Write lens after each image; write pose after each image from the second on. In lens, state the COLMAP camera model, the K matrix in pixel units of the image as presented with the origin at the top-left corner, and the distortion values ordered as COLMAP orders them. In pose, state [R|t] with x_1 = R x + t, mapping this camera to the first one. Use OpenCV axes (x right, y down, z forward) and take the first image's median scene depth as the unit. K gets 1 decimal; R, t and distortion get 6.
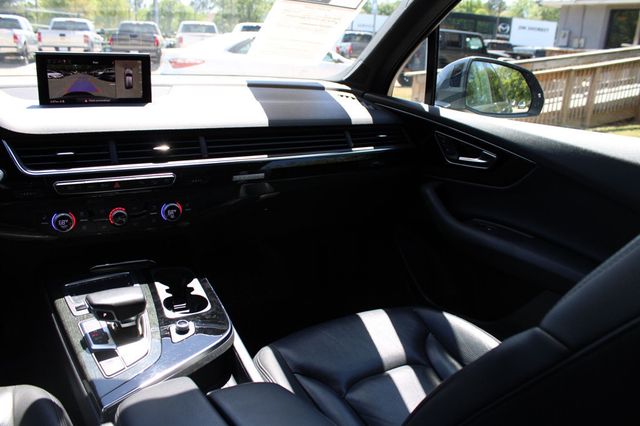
lens RADIAL K [[536.7, 0, 317.6], [0, 536.7, 215.2], [0, 0, 1]] dist [-0.170195, 0.153836]
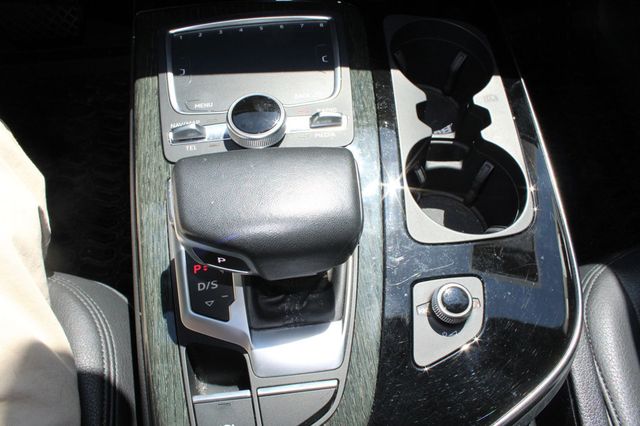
lens RADIAL K [[536.7, 0, 317.6], [0, 536.7, 215.2], [0, 0, 1]] dist [-0.170195, 0.153836]
pose [[0.912497, 0.342341, -0.223948, -0.240087], [-0.124109, 0.753305, 0.645855, -0.029939], [0.389804, -0.561547, 0.729876, 0.658234]]
